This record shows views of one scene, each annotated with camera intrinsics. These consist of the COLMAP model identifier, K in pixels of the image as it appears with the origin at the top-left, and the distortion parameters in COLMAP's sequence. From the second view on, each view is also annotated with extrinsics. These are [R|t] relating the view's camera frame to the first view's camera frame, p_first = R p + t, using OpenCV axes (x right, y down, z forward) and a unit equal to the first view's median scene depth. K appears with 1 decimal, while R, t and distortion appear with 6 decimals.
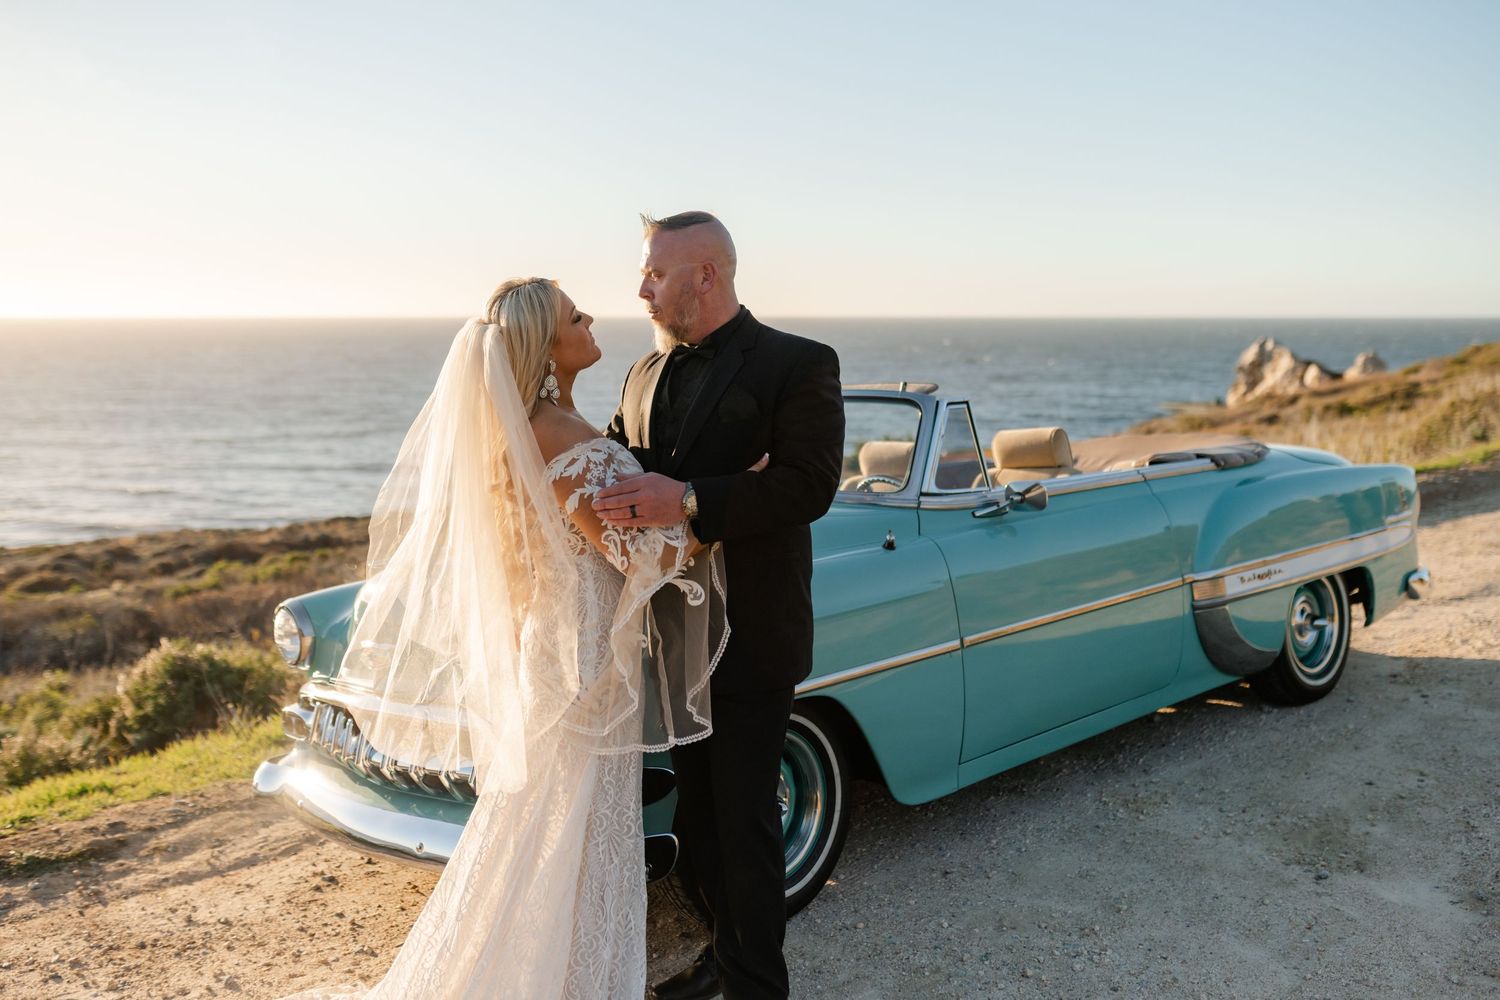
lens RADIAL K [[1452.1, 0, 760.4], [0, 1452.1, 502.0], [0, 0, 1]] dist [0.000205, 0.007806]
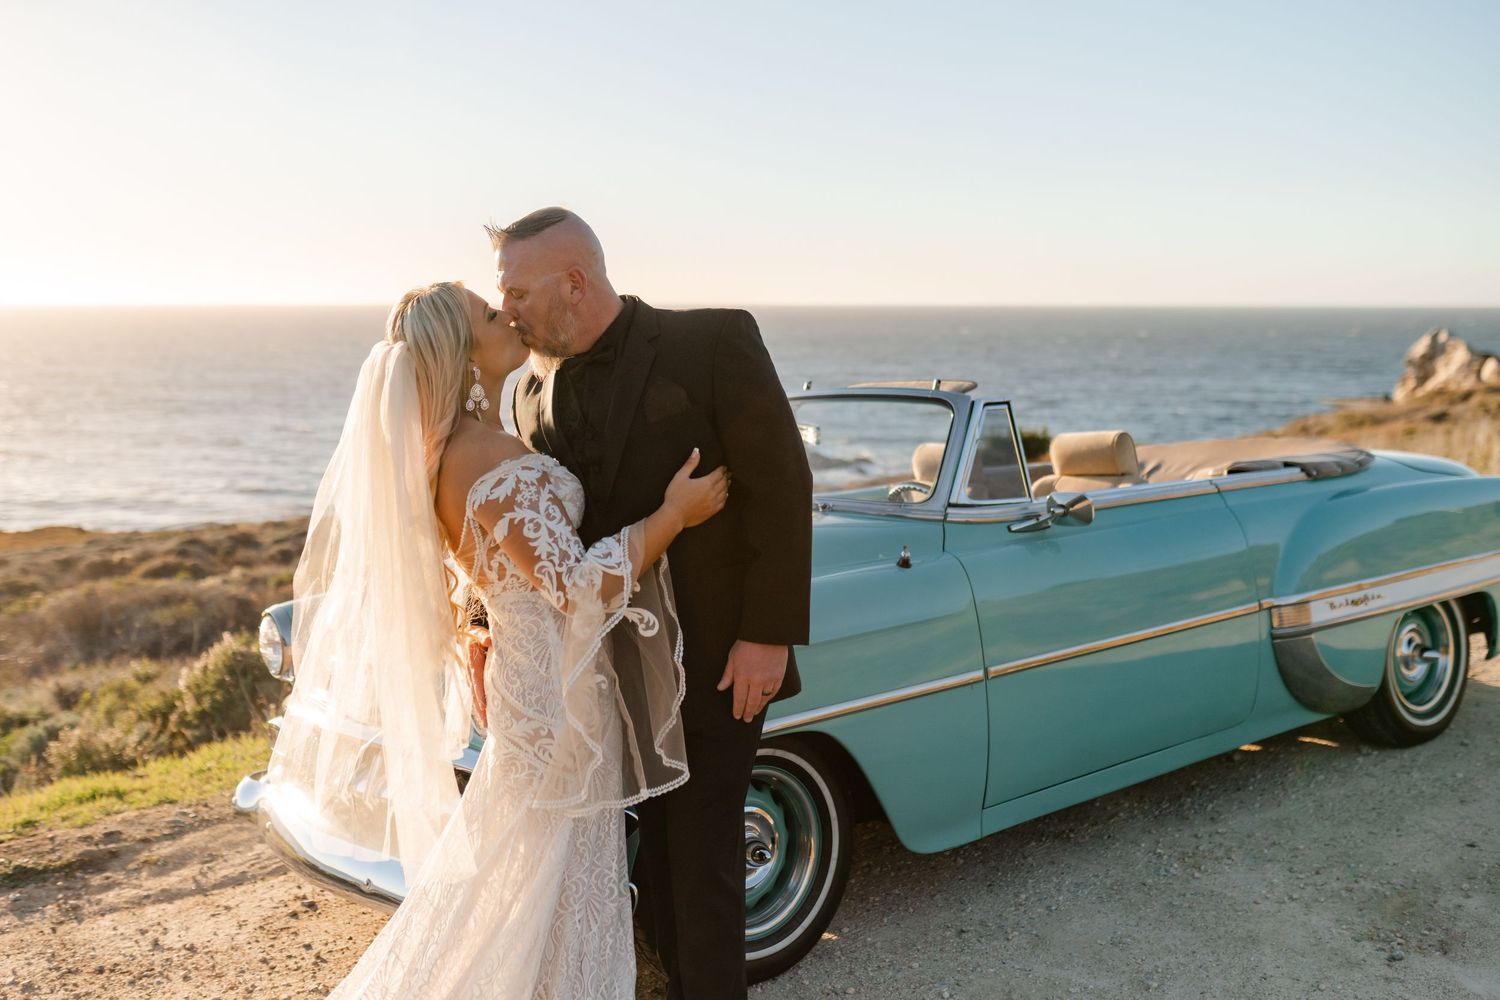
lens RADIAL K [[1494.8, 0, 737.1], [0, 1494.8, 498.9], [0, 0, 1]] dist [-0.000388, 0.007833]
pose [[0.994466, 0.015450, -0.103915, 0.069550], [-0.015225, 0.999880, 0.002954, -0.009124], [0.103948, -0.001356, 0.994582, 0.062049]]
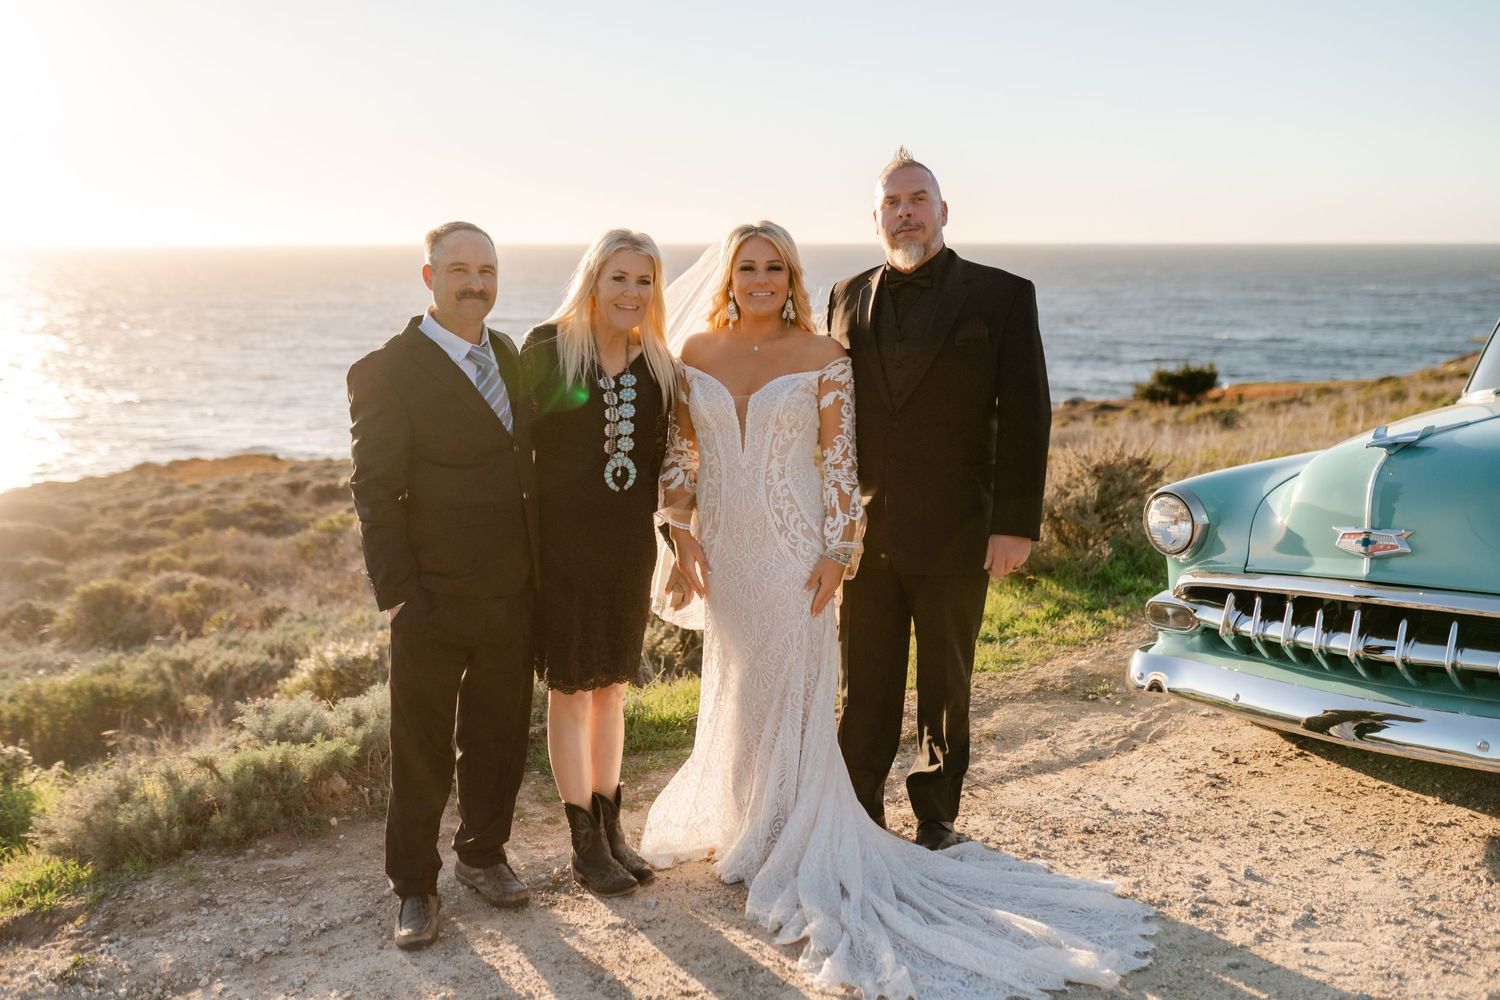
lens RADIAL K [[1452.1, 0, 760.4], [0, 1452.1, 502.0], [0, 0, 1]] dist [0.000205, 0.007806]
pose [[0.984489, 0.029283, -0.172986, -0.399728], [-0.020770, 0.998492, 0.050818, 0.032574], [0.174213, -0.046437, 0.983612, 0.008754]]
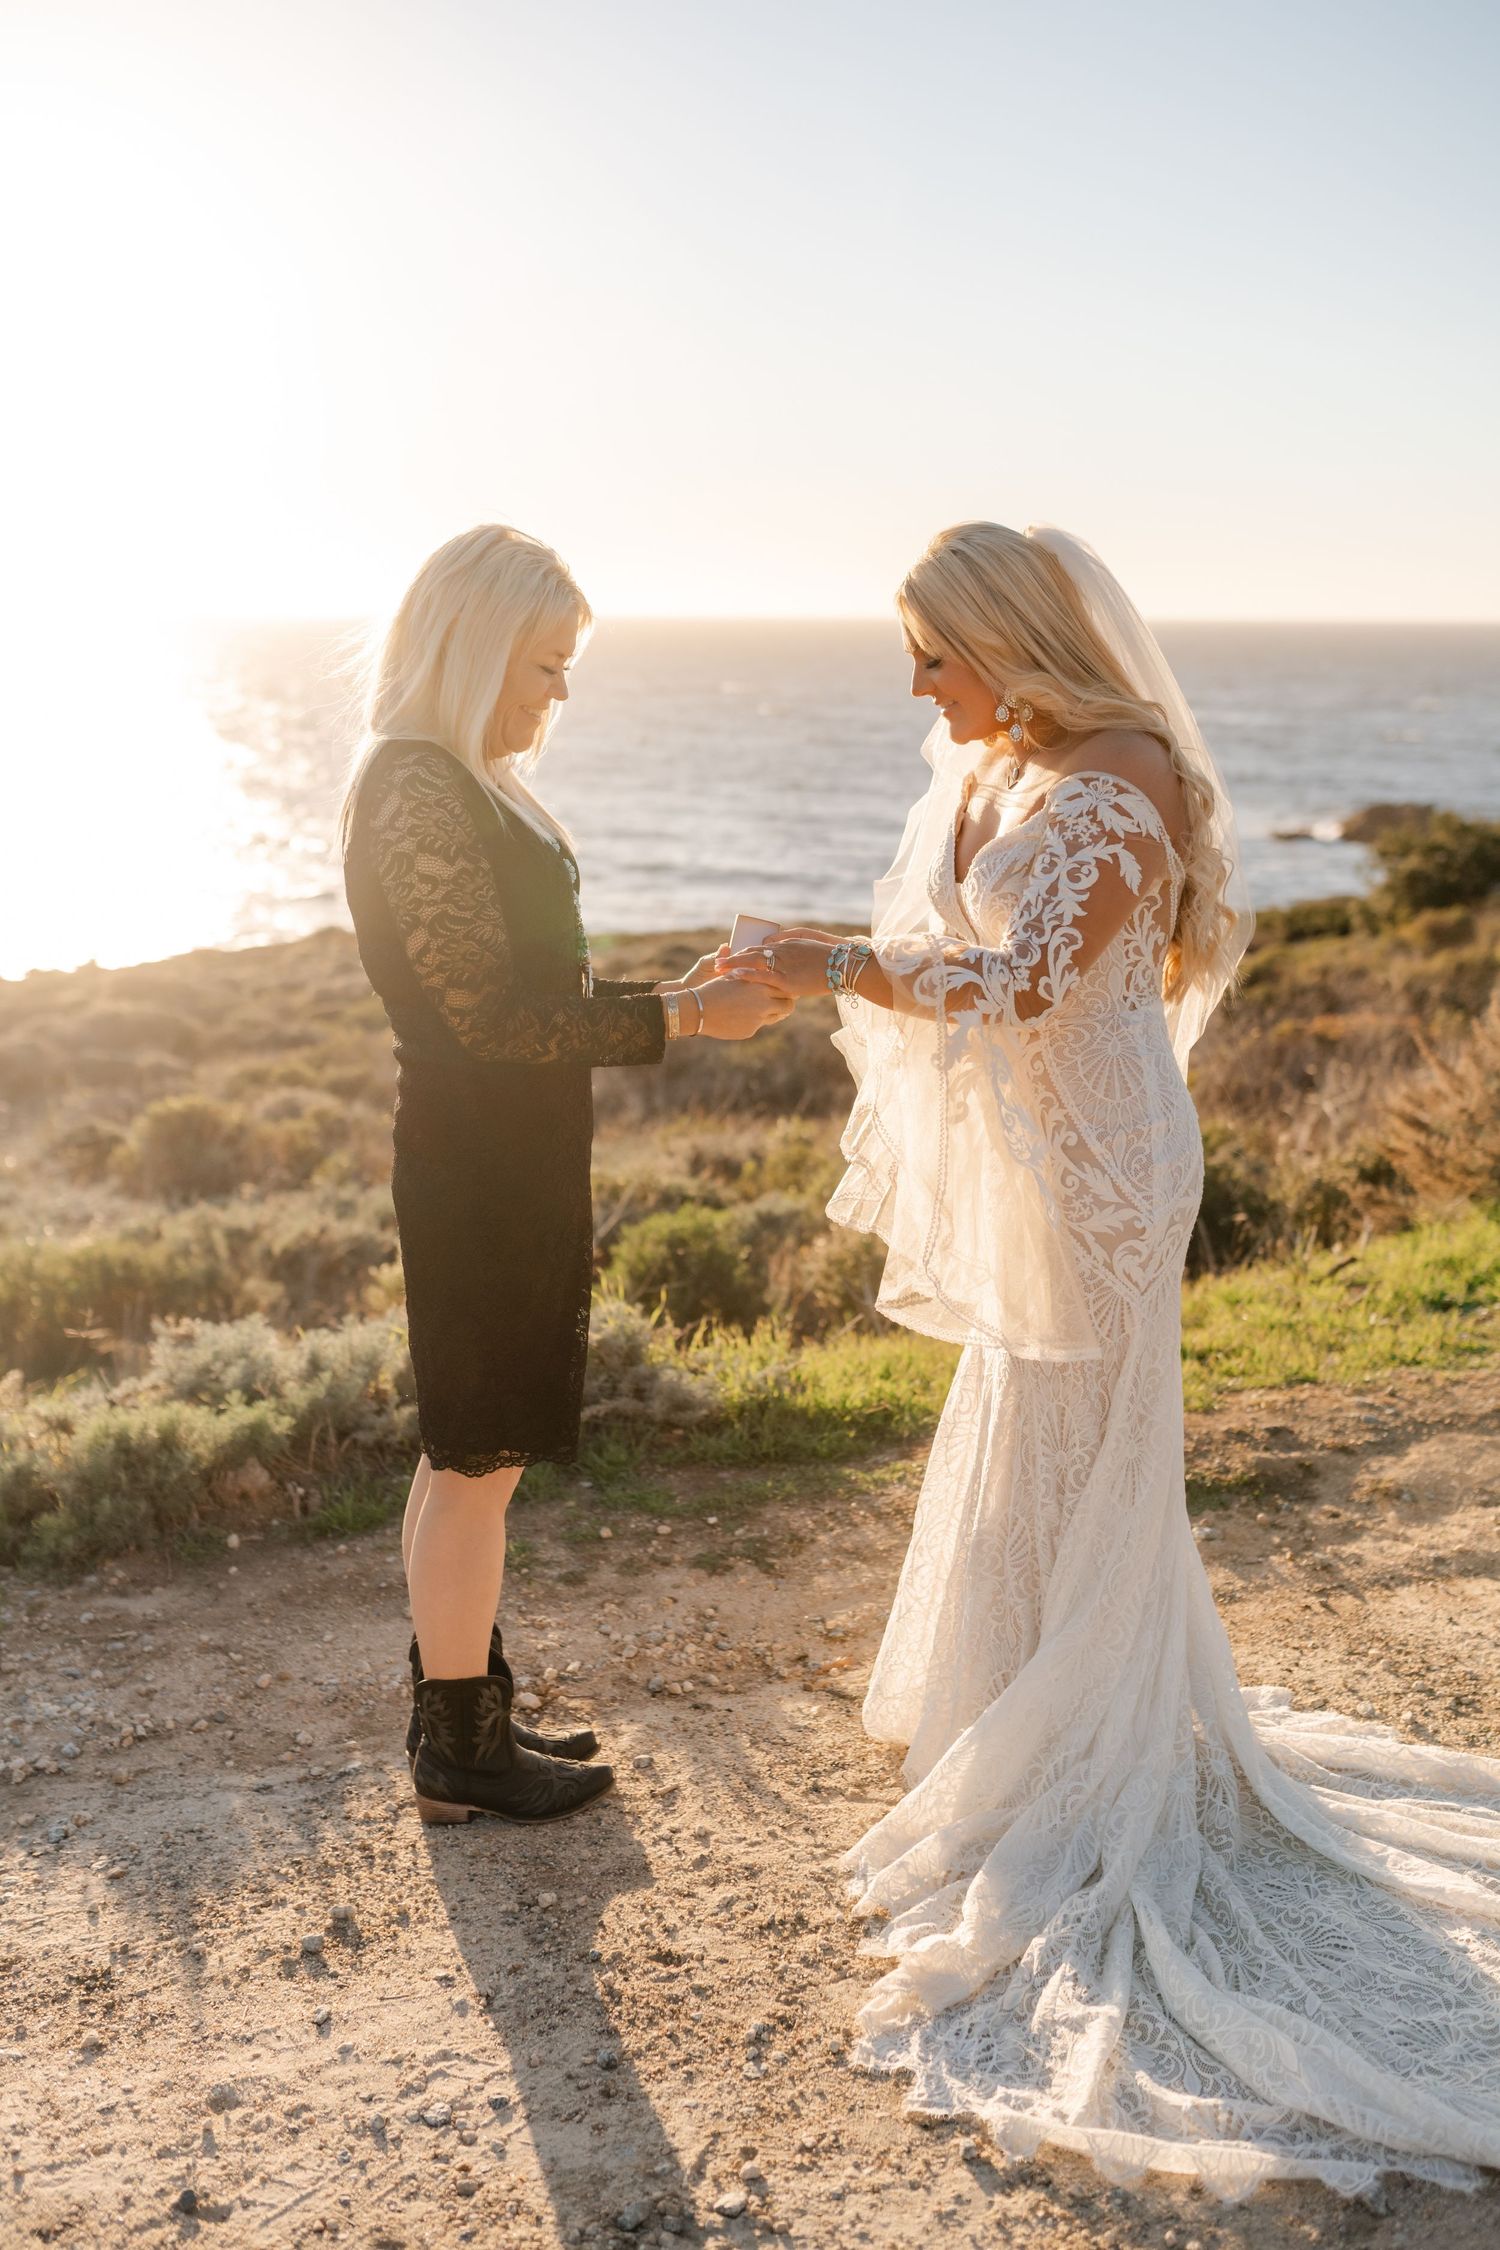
lens RADIAL K [[2186.5, 0, 744.4], [0, 2186.5, 1119.1], [0, 0, 1]] dist [-0.001266, 0.009113]
pose [[0.920879, 0.092870, -0.378624, -0.337881], [-0.055652, 0.992580, 0.108105, 0.024474], [0.385855, -0.078481, 0.919215, 0.164959]]
